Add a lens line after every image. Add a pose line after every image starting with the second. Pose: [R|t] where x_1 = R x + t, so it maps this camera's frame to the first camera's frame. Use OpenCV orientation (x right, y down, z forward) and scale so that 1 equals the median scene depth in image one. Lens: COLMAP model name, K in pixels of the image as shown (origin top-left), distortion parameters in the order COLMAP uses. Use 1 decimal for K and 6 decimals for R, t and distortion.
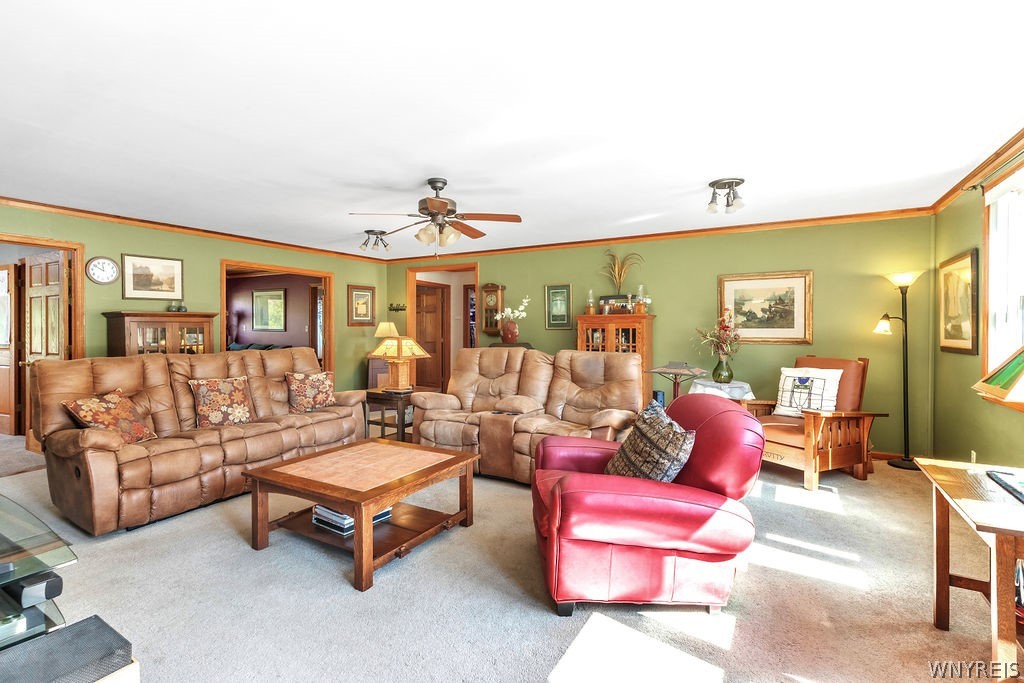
lens RADIAL K [[466.2, 0, 512.8], [0, 466.2, 332.5], [0, 0, 1]] dist [0.008572, -0.000347]
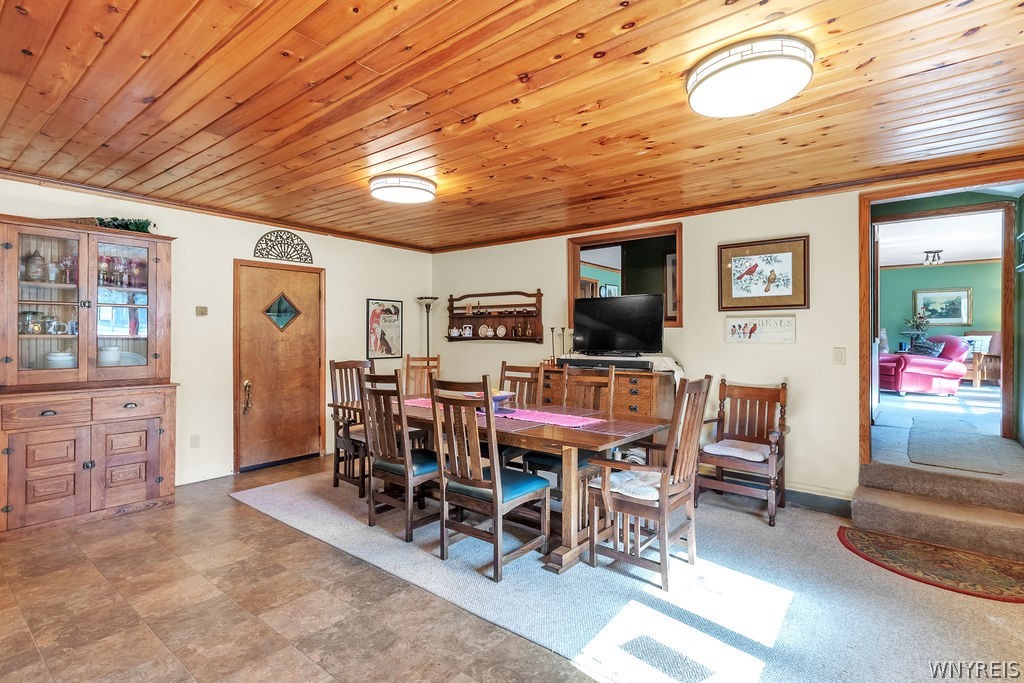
lens RADIAL K [[489.9, 0, 508.4], [0, 489.9, 333.1], [0, 0, 1]] dist [0.013024, -0.003140]
pose [[0.989570, 0.002713, -0.144029, -0.905593], [-0.005094, 0.999856, -0.016170, 0.092721], [0.143964, 0.016735, 0.989441, -1.215406]]
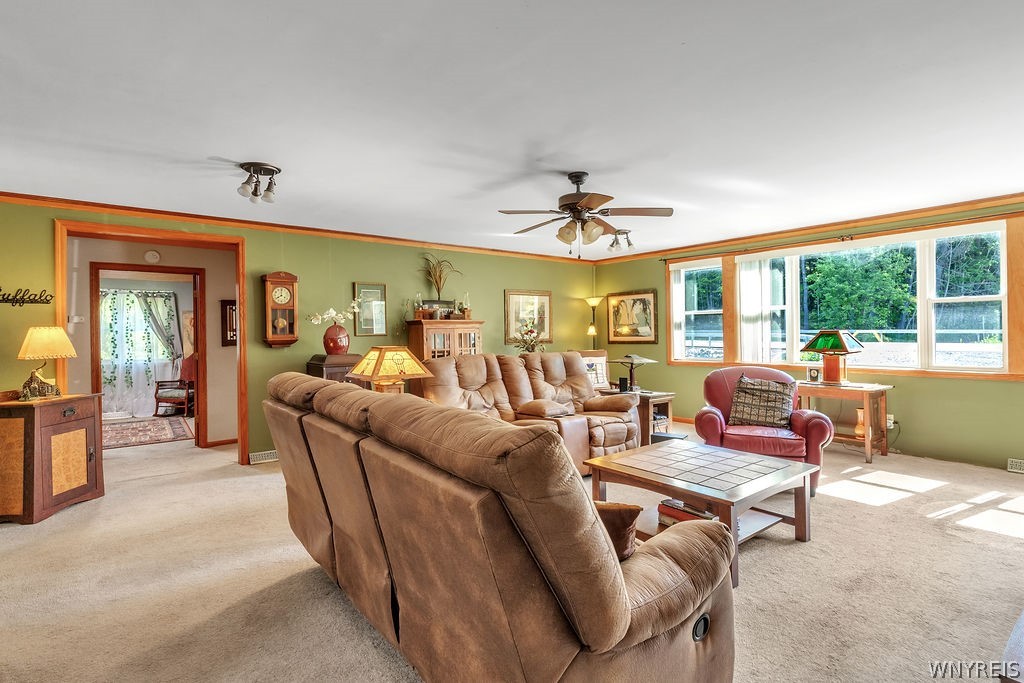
lens RADIAL K [[489.9, 0, 511.1], [0, 489.9, 335.2], [0, 0, 1]] dist [0.013024, -0.003140]
pose [[0.379702, -0.010022, 0.925055, -0.796410], [0.024185, 0.999707, 0.000904, -0.003603], [-0.924793, 0.022029, 0.379833, 0.529372]]
